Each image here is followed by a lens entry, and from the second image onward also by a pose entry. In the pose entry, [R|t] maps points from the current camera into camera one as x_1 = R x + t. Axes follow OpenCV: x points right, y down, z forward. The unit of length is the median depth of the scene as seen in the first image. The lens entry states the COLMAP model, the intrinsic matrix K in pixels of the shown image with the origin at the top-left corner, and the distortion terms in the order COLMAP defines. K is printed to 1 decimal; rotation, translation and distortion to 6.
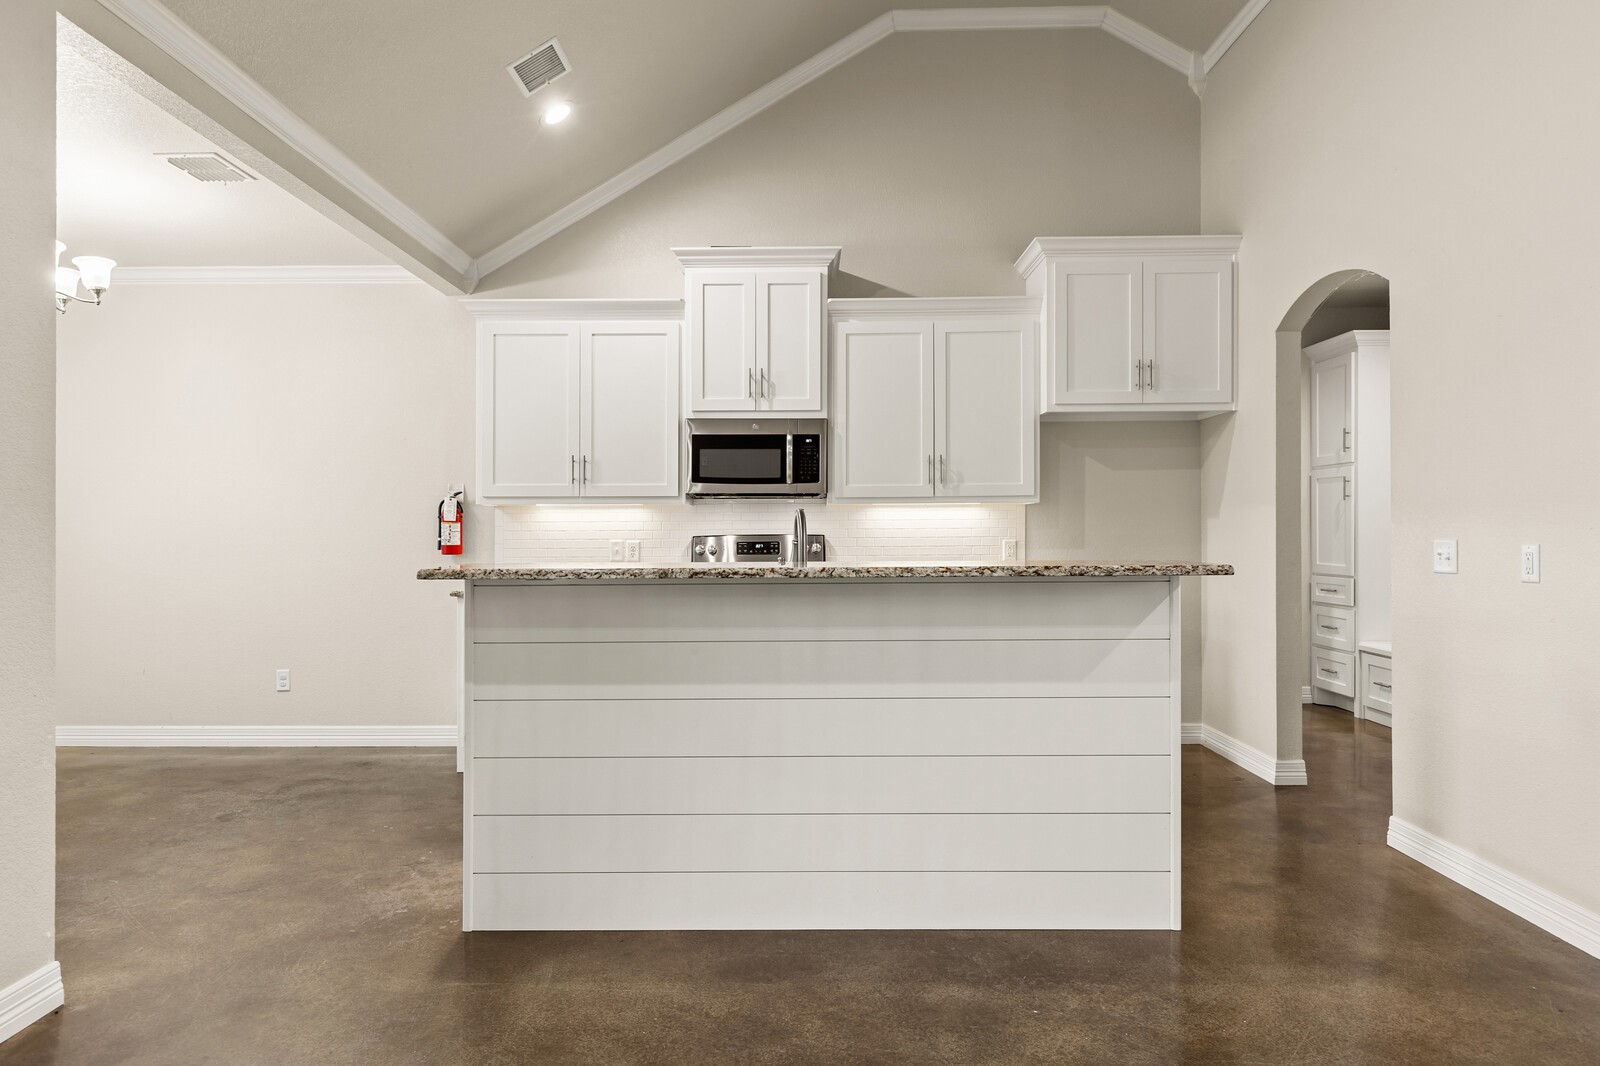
lens RADIAL K [[976.7, 0, 800.0], [0, 976.7, 533.0], [0, 0, 1]] dist [-0.002540, -0.000216]
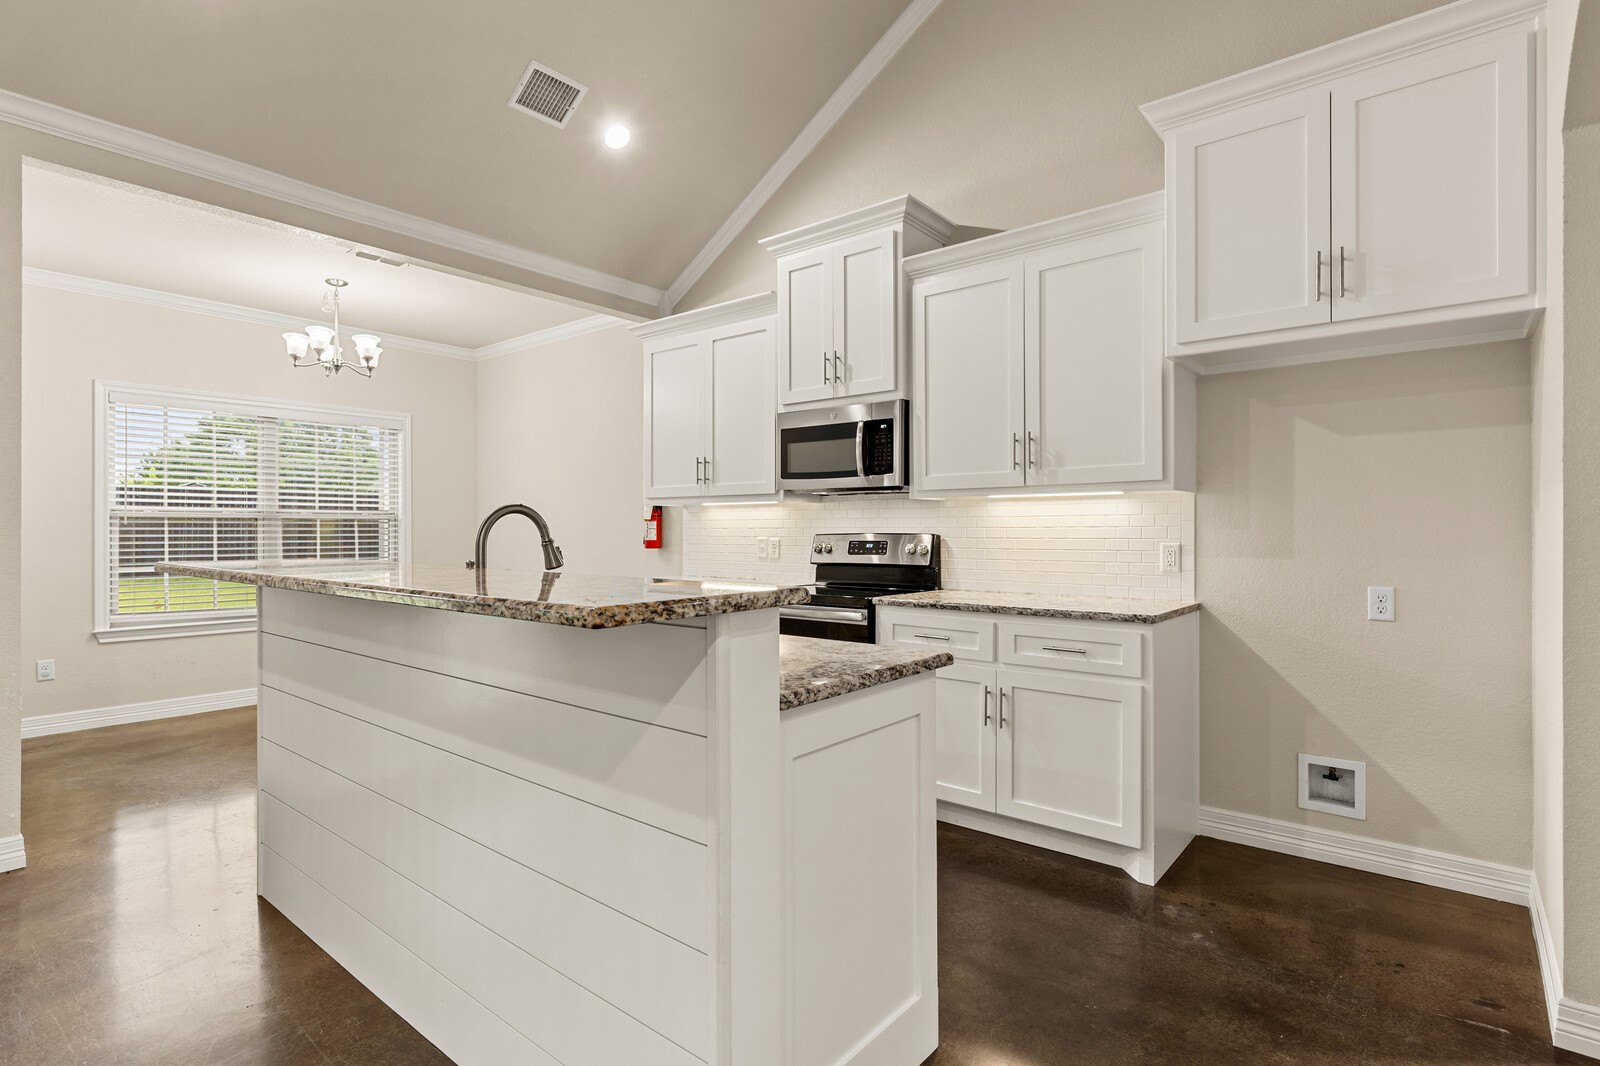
lens RADIAL K [[795.9, 0, 800.0], [0, 795.9, 533.0], [0, 0, 1]] dist [-0.003042, 0.000856]
pose [[0.775706, 0.007084, -0.631054, 0.399483], [-0.003011, 0.999967, 0.007525, -0.004109], [0.631087, -0.003937, 0.775702, 0.397720]]
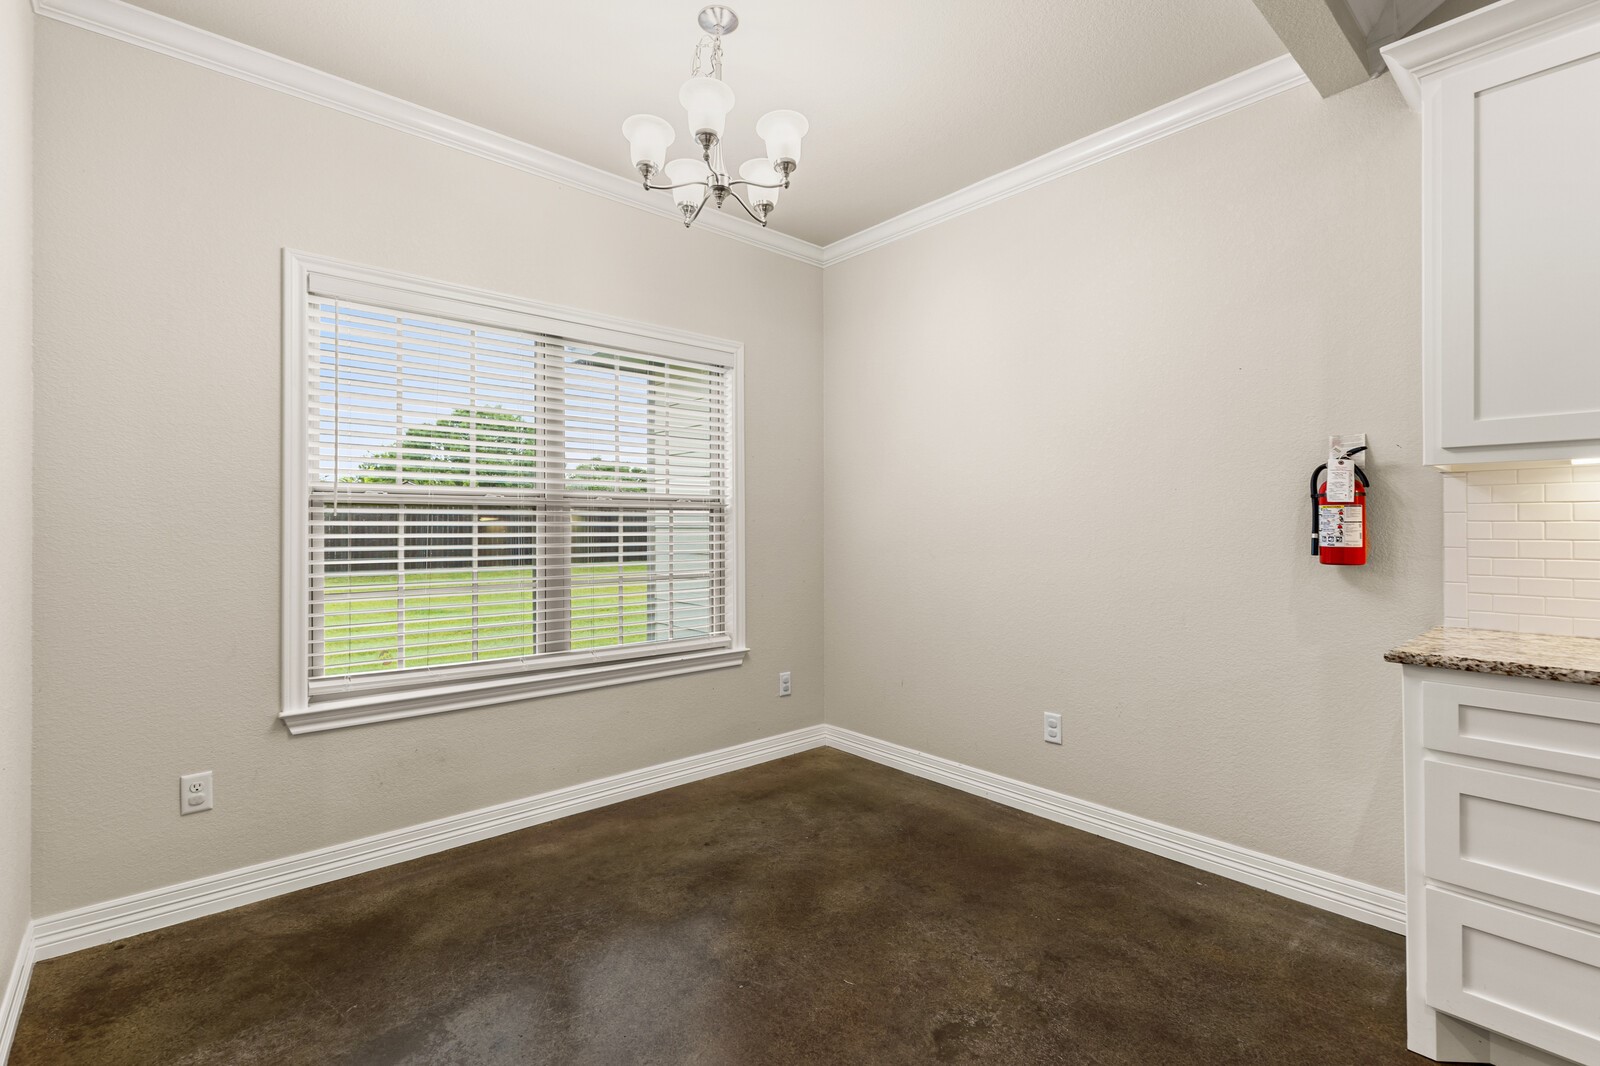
lens RADIAL K [[743.2, 0, 791.6], [0, 743.2, 523.5], [0, 0, 1]] dist [0.013815, -0.000319]
pose [[0.659955, 0.001265, -0.751304, -0.261009], [-0.001301, 0.999999, 0.000541, -0.000515], [0.751304, 0.000620, 0.659956, 0.527043]]
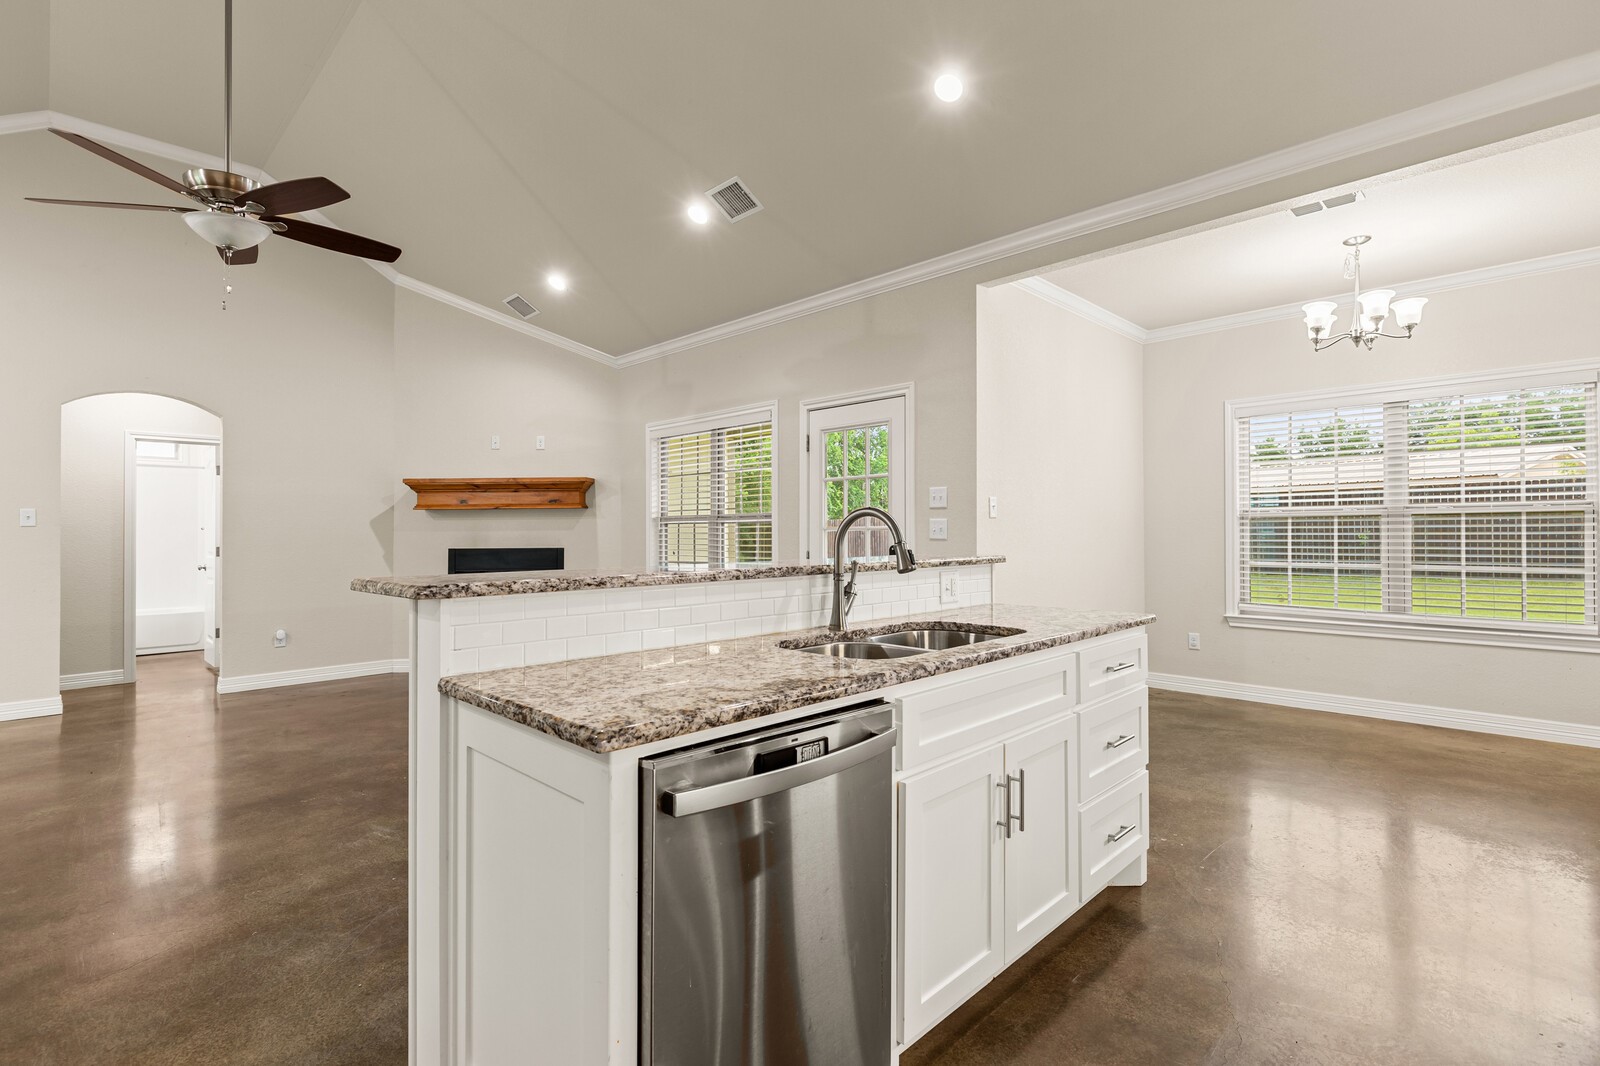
lens RADIAL K [[763.7, 0, 797.8], [0, 763.7, 526.2], [0, 0, 1]] dist [0.018970, 0.000056]
pose [[-0.696030, 0.003803, -0.718003, 0.339854], [0.011535, 0.999916, -0.005886, -0.002743], [0.717920, -0.012379, -0.696016, 0.910890]]
